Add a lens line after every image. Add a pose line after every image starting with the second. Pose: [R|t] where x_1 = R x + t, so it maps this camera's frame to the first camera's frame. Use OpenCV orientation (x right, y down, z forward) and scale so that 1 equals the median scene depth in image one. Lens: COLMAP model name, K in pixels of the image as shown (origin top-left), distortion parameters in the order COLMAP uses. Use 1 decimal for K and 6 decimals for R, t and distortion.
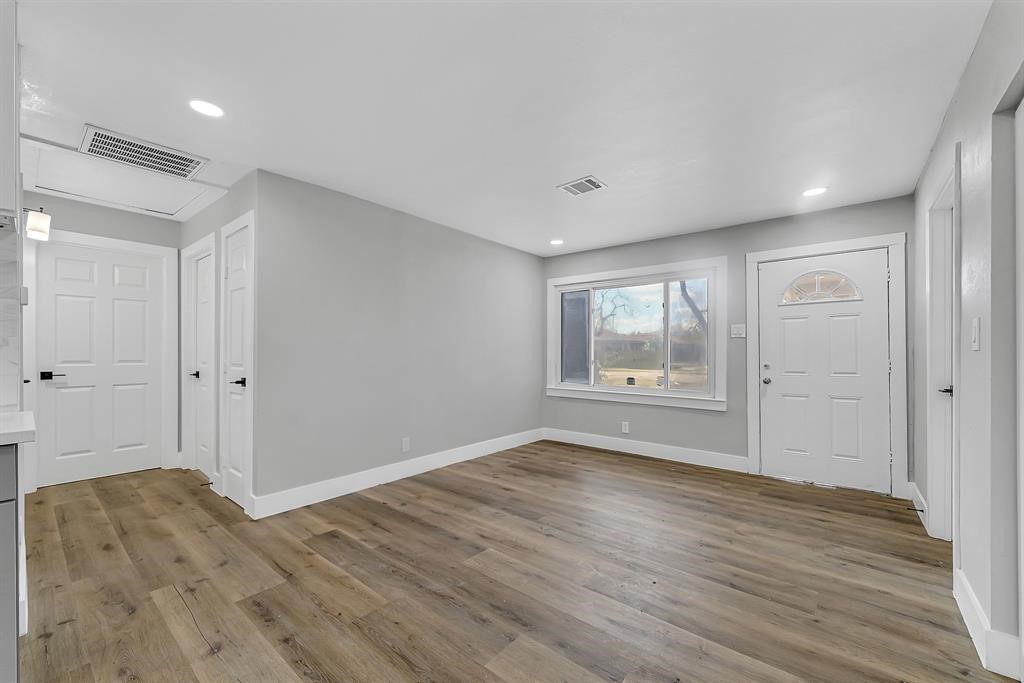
lens RADIAL K [[408.4, 0, 512.3], [0, 408.4, 352.7], [0, 0, 1]] dist [-0.000940, -0.000045]
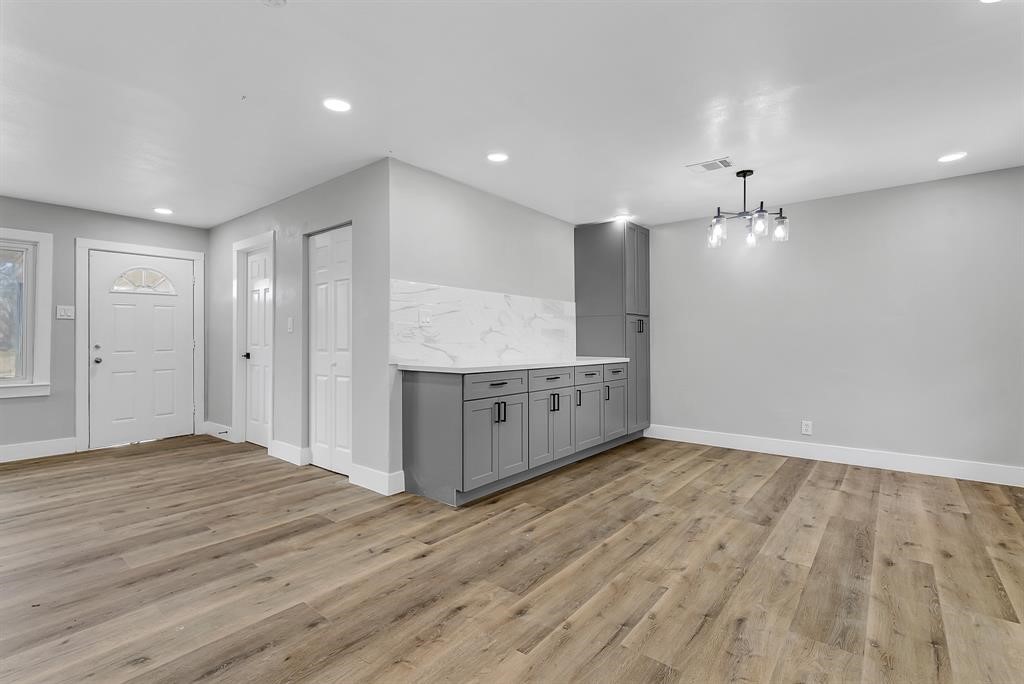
lens RADIAL K [[465.5, 0, 511.1], [0, 465.5, 335.2], [0, 0, 1]] dist [0.001451, 0.000442]
pose [[-0.008099, 0.002936, 0.999963, -0.768378], [0.001282, 0.999995, -0.002926, 0.009661], [-0.999966, 0.001258, -0.008103, -0.102857]]
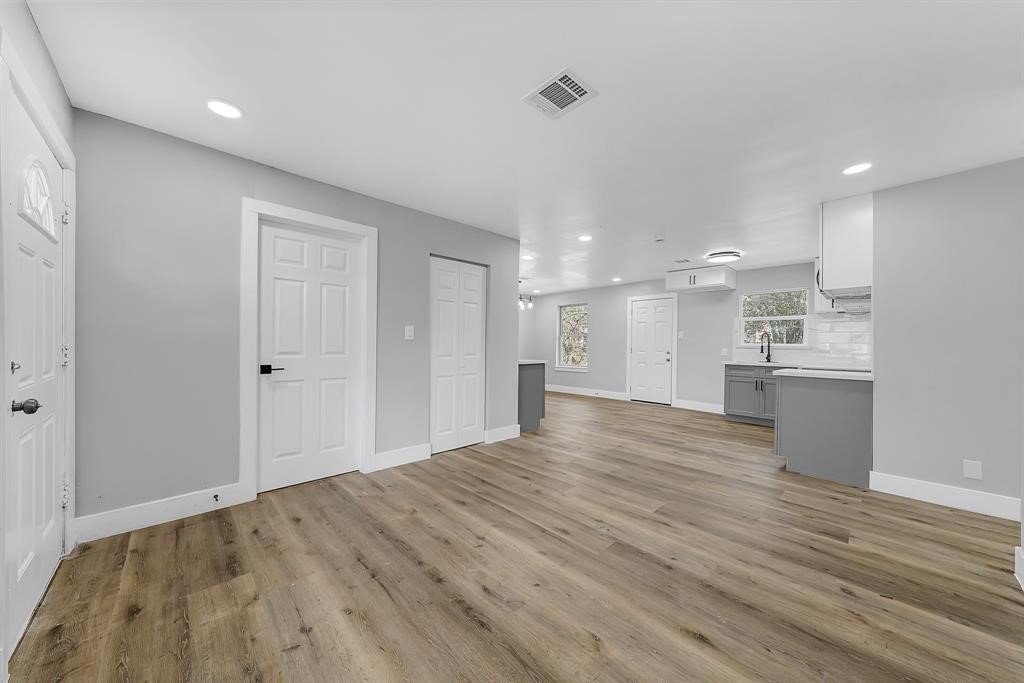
lens RADIAL K [[356.0, 0, 507.5], [0, 356.0, 345.1], [0, 0, 1]] dist [-0.000017, -0.000003]
pose [[-0.991497, -0.010848, 0.129676, 0.172340], [-0.011120, 0.999937, -0.001369, 0.010781], [-0.129653, -0.002799, -0.991556, 1.593217]]
